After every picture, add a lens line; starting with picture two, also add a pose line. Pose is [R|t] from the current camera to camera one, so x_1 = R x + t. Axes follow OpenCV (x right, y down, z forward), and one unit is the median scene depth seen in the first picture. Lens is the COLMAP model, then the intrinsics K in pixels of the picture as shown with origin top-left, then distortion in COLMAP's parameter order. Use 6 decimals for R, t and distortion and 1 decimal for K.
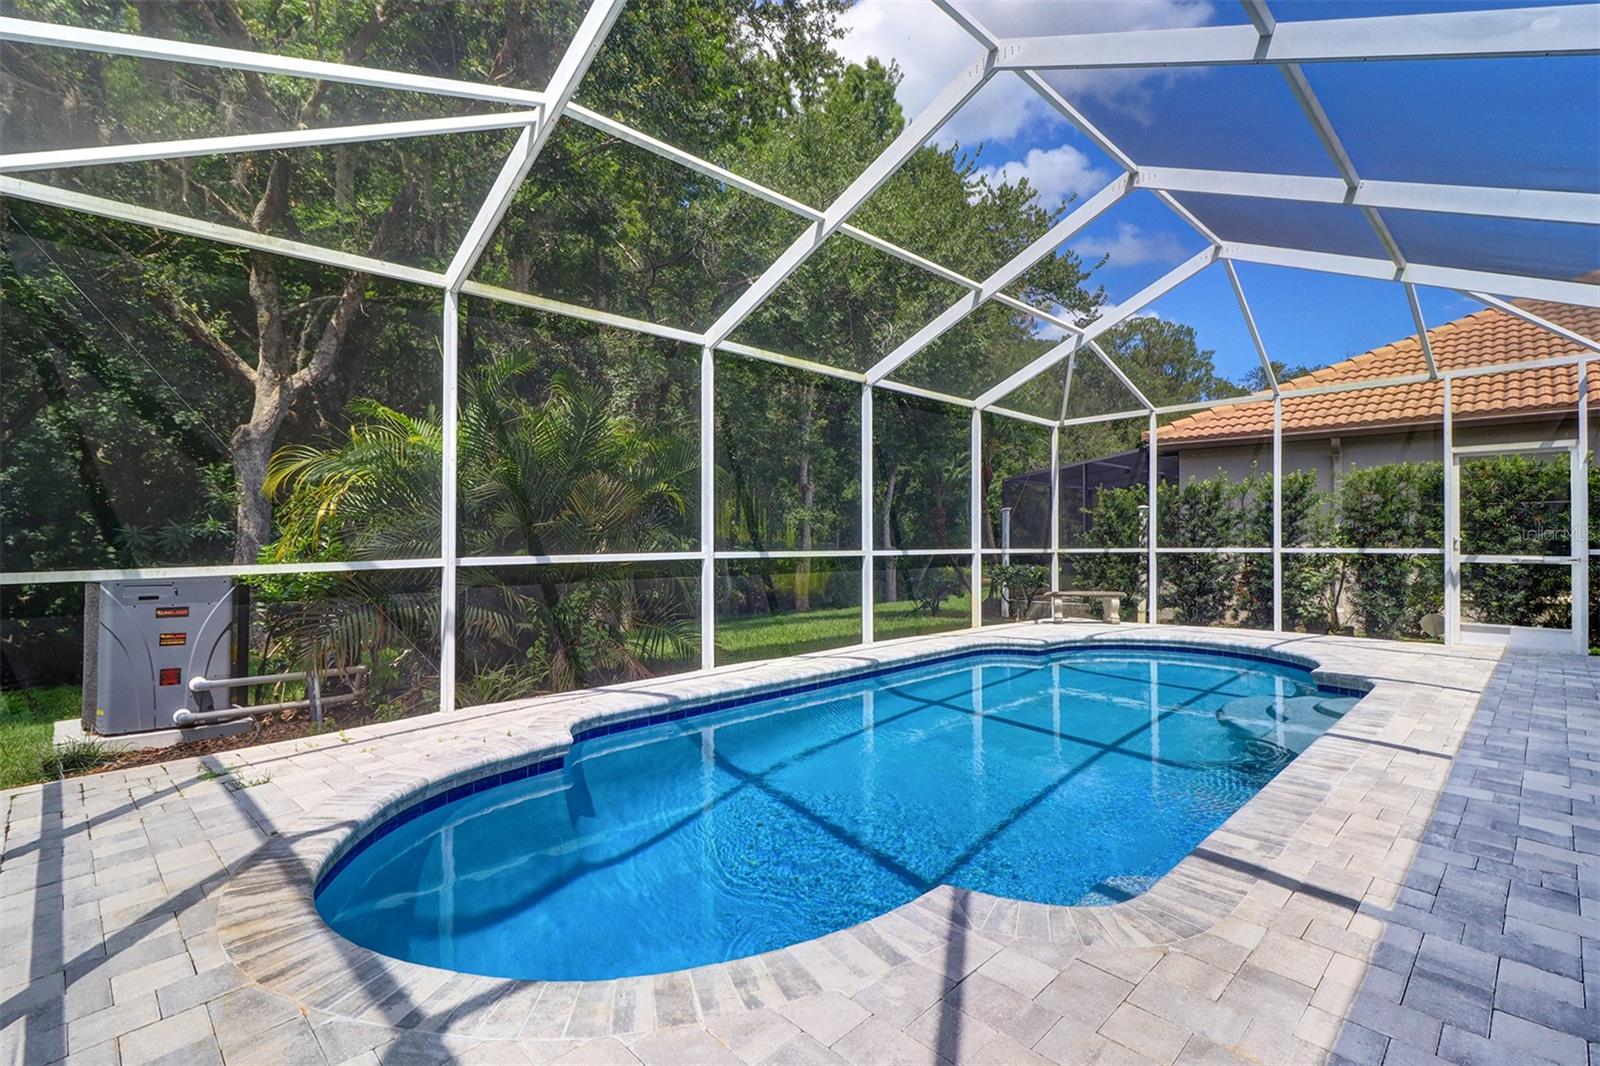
lens RADIAL K [[744.6, 0, 800.0], [0, 744.6, 533.0], [0, 0, 1]] dist [0.001506, 0.000321]
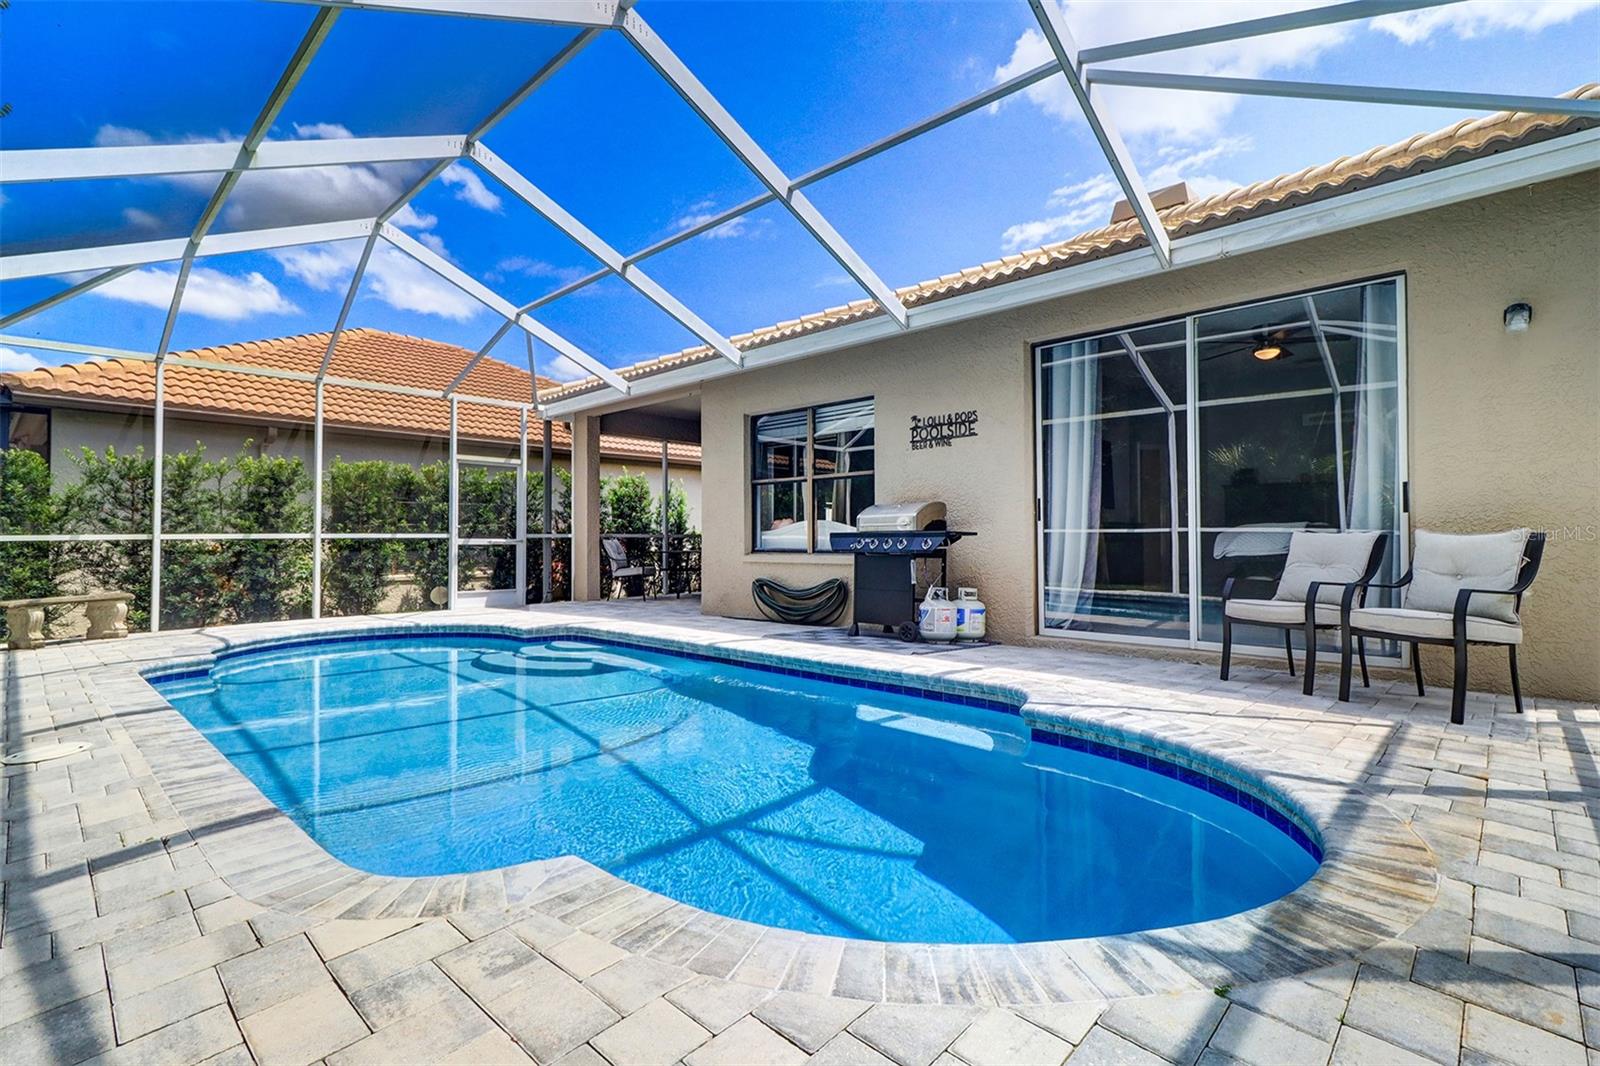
lens RADIAL K [[744.6, 0, 800.0], [0, 744.6, 533.0], [0, 0, 1]] dist [0.001506, 0.000321]
pose [[-0.023234, 0.014232, 0.999629, -0.424745], [-0.014309, 0.999792, -0.014567, 0.030019], [-0.999628, -0.014642, -0.023025, 0.455164]]
